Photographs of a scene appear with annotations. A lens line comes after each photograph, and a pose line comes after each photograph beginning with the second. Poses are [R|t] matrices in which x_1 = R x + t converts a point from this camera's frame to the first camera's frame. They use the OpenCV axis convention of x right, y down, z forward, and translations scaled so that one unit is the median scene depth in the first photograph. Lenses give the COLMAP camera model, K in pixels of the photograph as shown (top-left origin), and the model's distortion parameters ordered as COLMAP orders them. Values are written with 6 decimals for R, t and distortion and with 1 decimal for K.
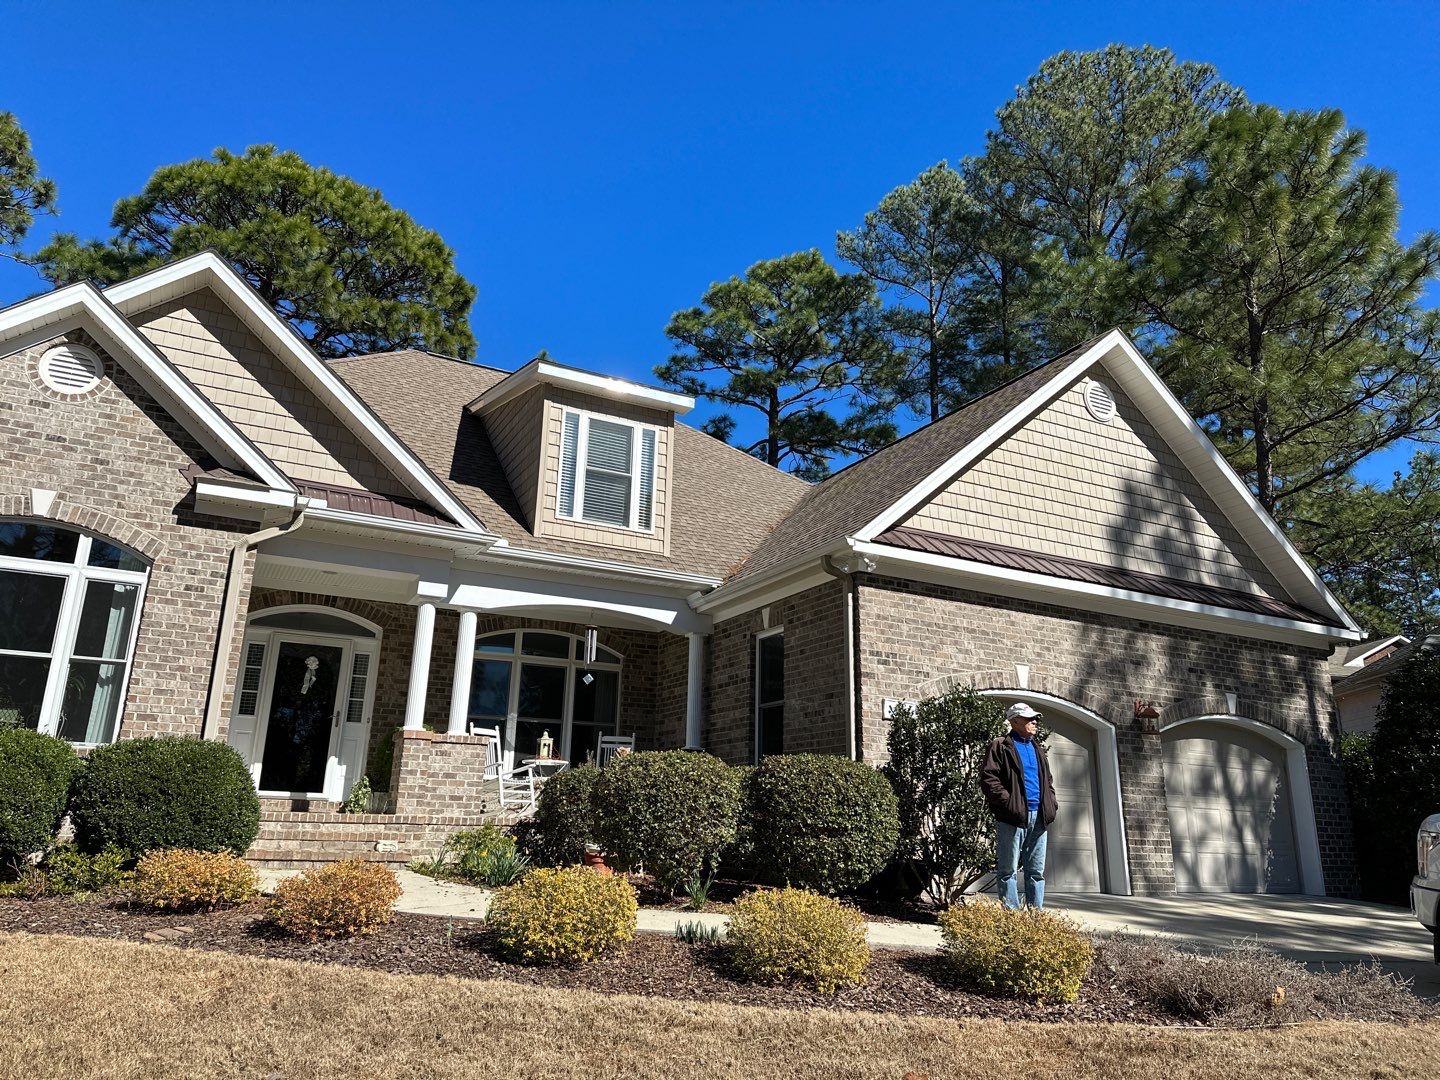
lens RADIAL K [[1004.2, 0, 718.4], [0, 1004.2, 522.8], [0, 0, 1]] dist [0.089546, -0.110887]
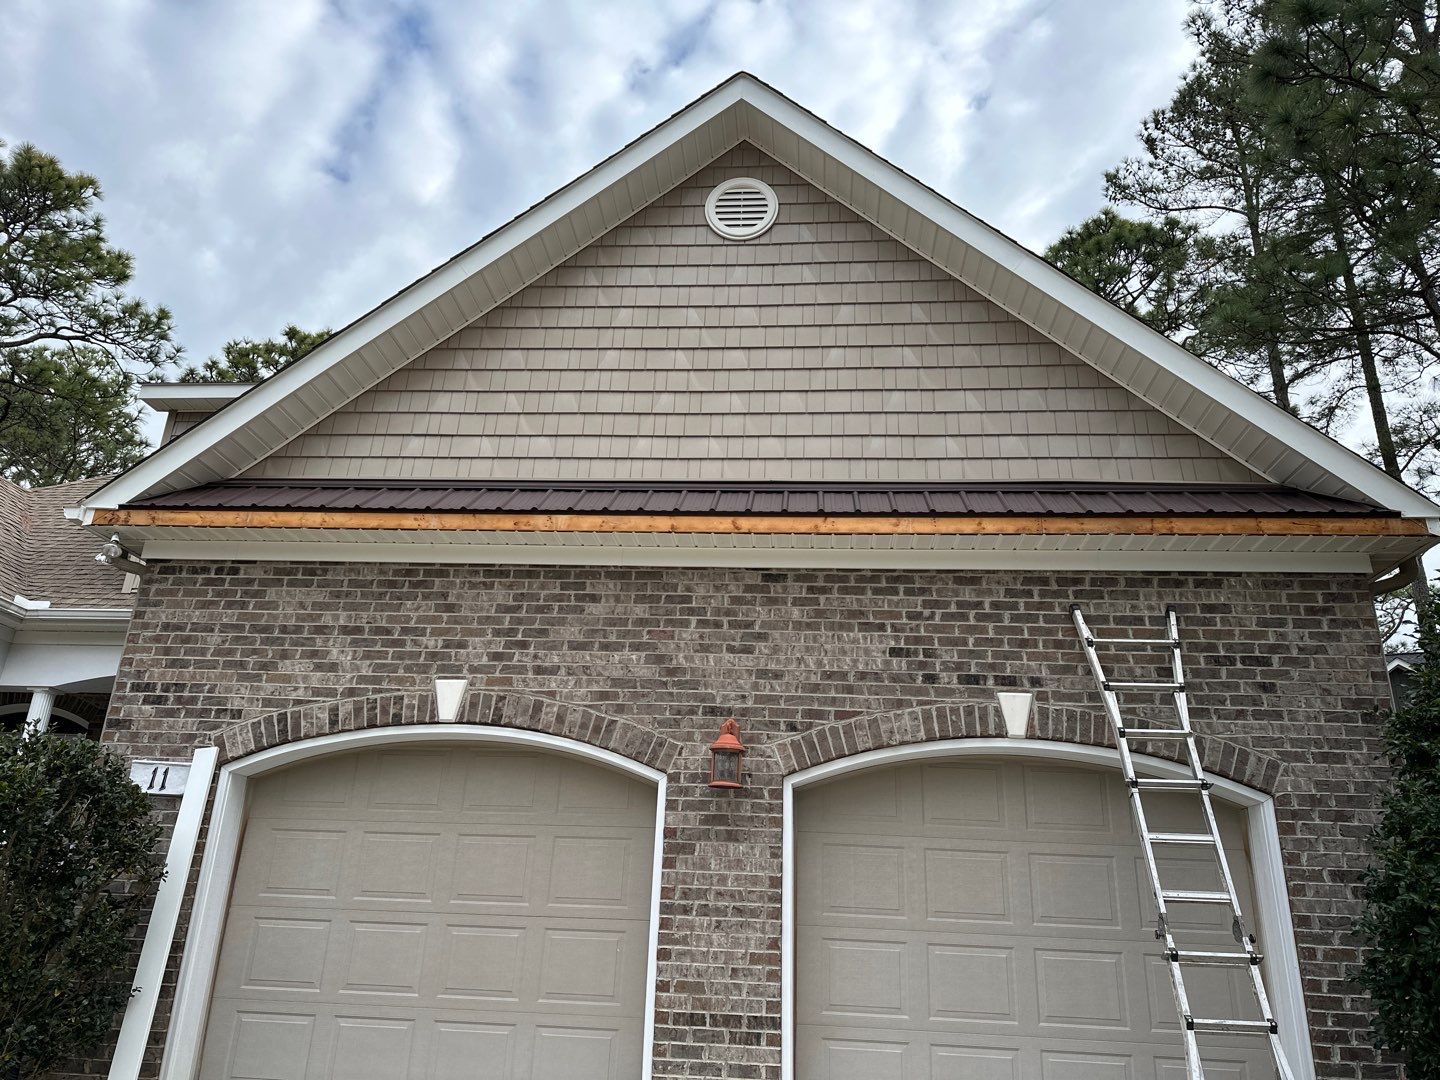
lens RADIAL K [[1004.2, 0, 723.4], [0, 1004.2, 539.6], [0, 0, 1]] dist [0.089546, -0.110887]
pose [[0.845676, -0.181108, -0.502028, 0.691495], [0.139961, 0.982998, -0.118853, 0.146048], [0.515018, 0.030246, 0.856646, 0.574009]]
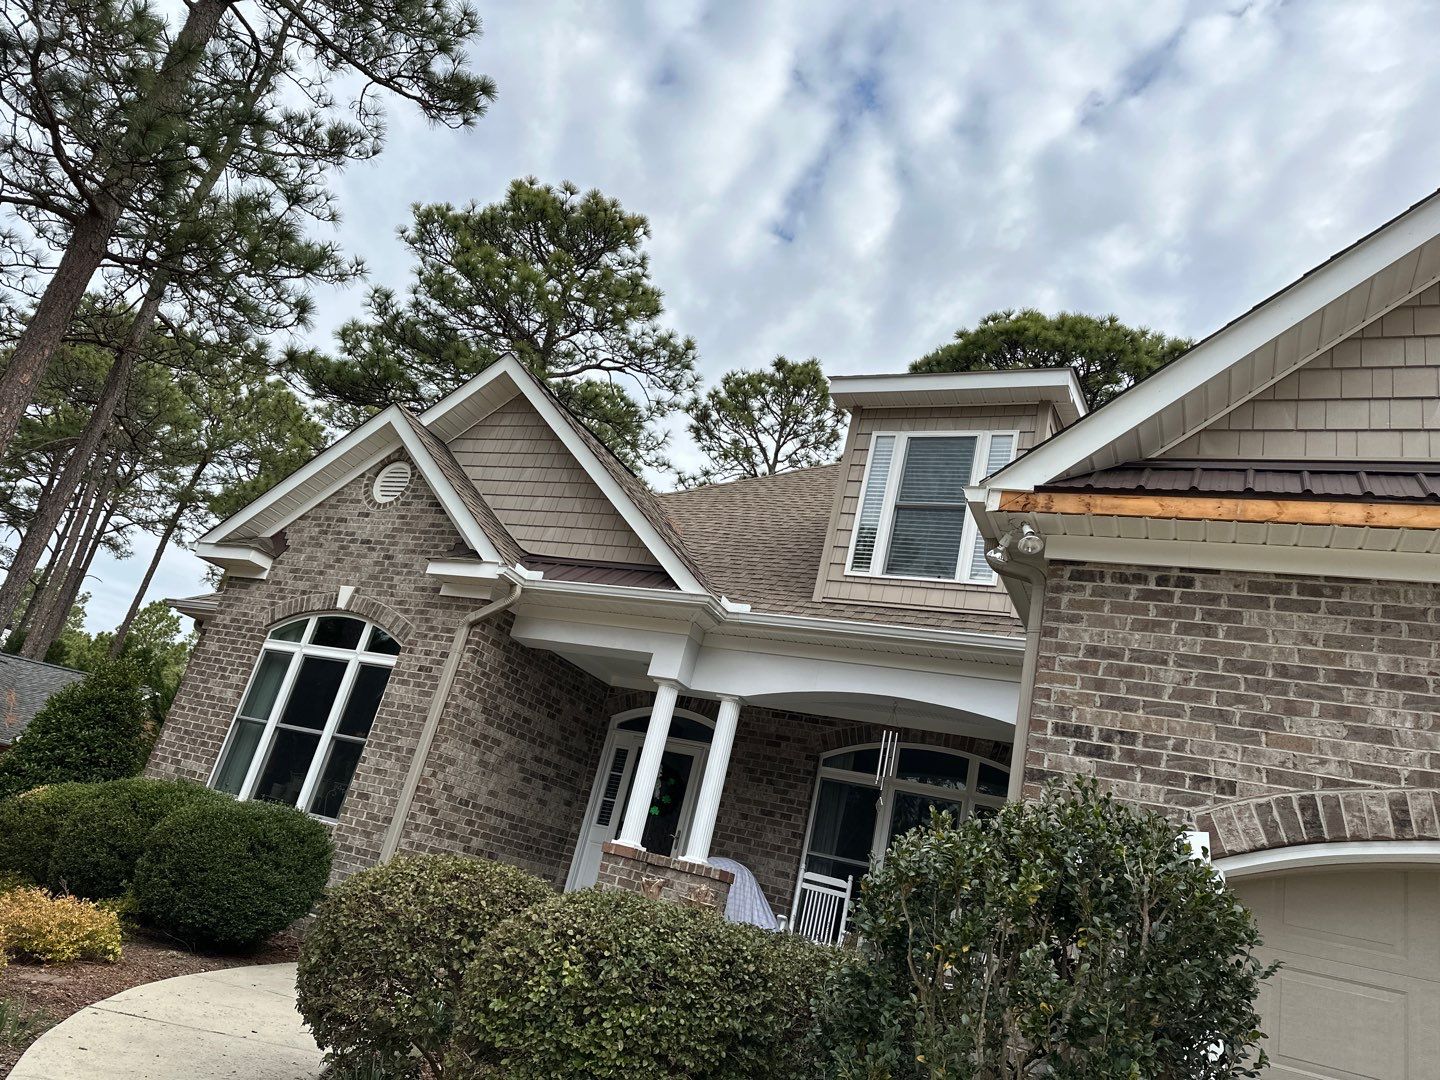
lens RADIAL K [[1004.2, 0, 719.0], [0, 1004.2, 548.6], [0, 0, 1]] dist [0.089546, -0.110887]
pose [[0.607587, -0.158831, -0.778210, 0.378715], [0.025288, 0.983173, -0.180920, 0.113486], [0.793851, 0.090245, 0.601379, 0.524957]]
